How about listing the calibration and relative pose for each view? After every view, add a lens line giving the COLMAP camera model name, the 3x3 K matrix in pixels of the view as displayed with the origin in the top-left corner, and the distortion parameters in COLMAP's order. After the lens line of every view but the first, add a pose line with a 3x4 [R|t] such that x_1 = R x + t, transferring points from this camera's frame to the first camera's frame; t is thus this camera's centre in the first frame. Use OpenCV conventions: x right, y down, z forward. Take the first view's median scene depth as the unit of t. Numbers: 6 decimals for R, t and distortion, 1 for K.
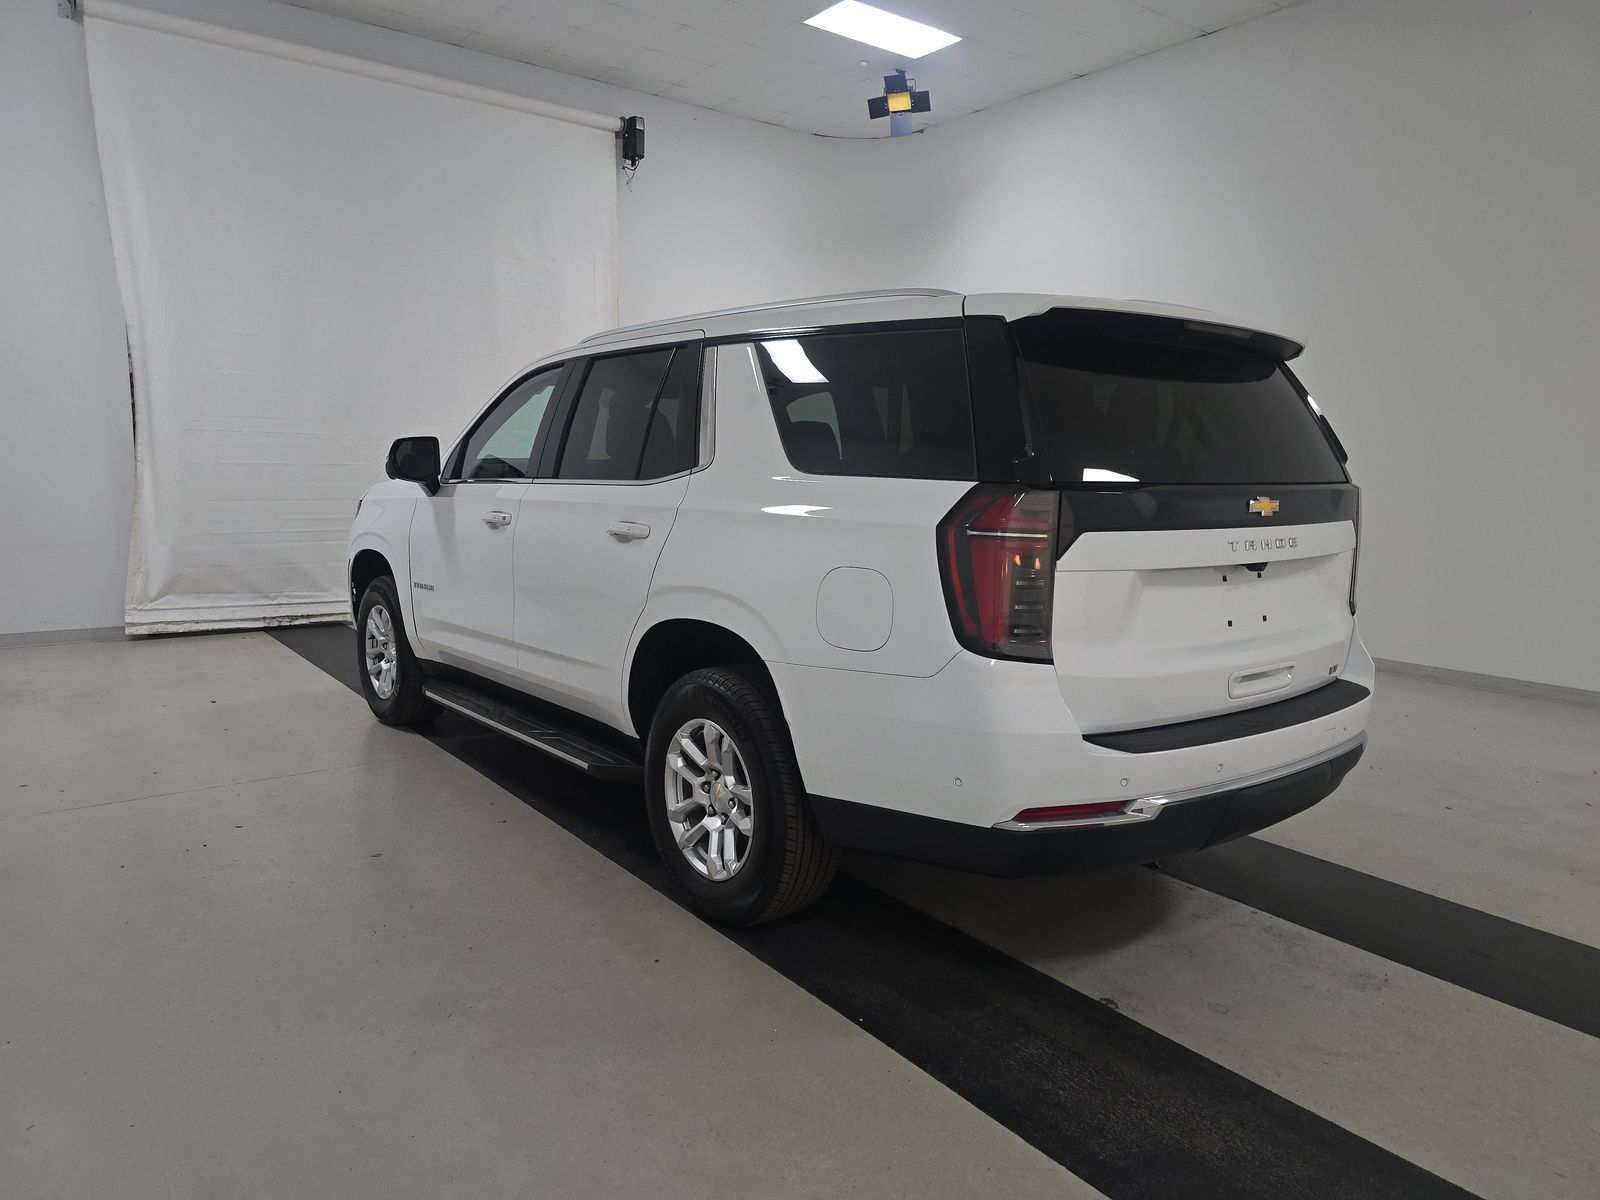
lens RADIAL K [[1141.6, 0, 825.9], [0, 1141.6, 597.5], [0, 0, 1]] dist [0.035632, -0.000160]
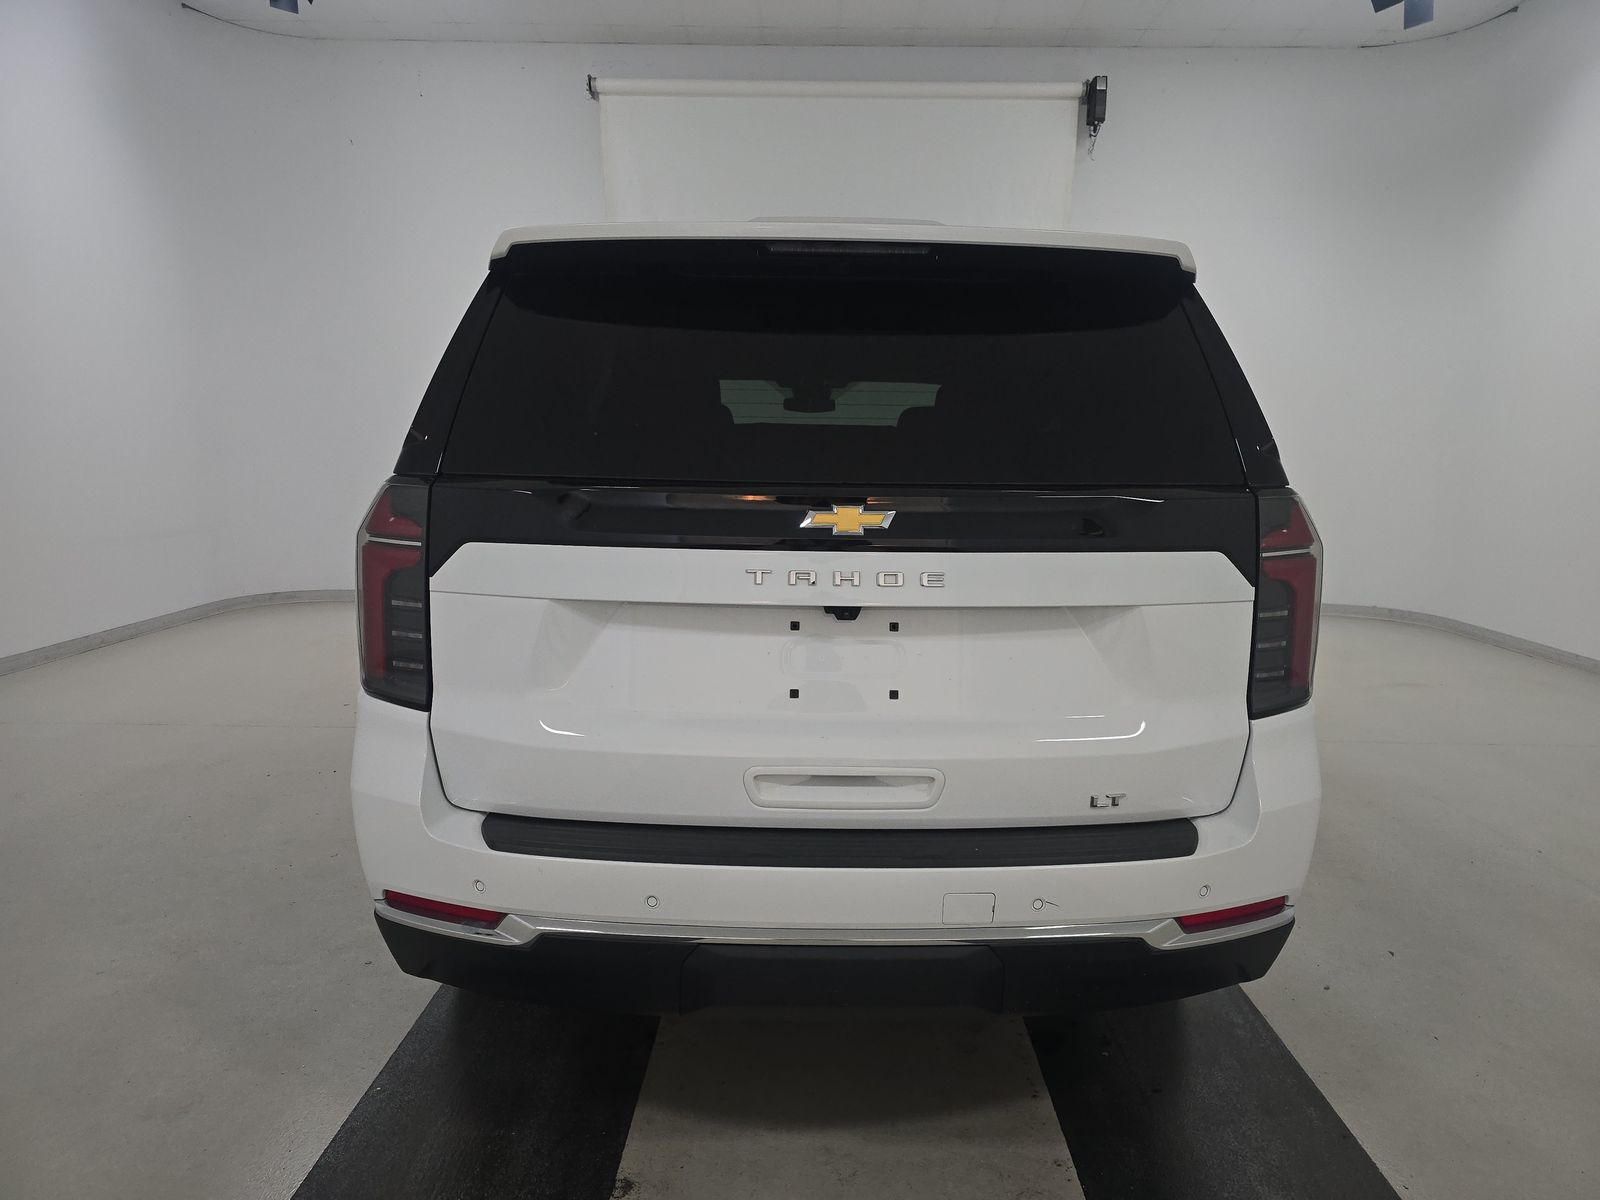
lens RADIAL K [[1141.6, 0, 825.9], [0, 1141.6, 597.5], [0, 0, 1]] dist [0.035632, -0.000160]
pose [[0.777970, 0.077478, -0.623506, 0.285057], [-0.077498, 0.996623, 0.027144, -0.019278], [0.623503, 0.027204, 0.781347, 0.182056]]
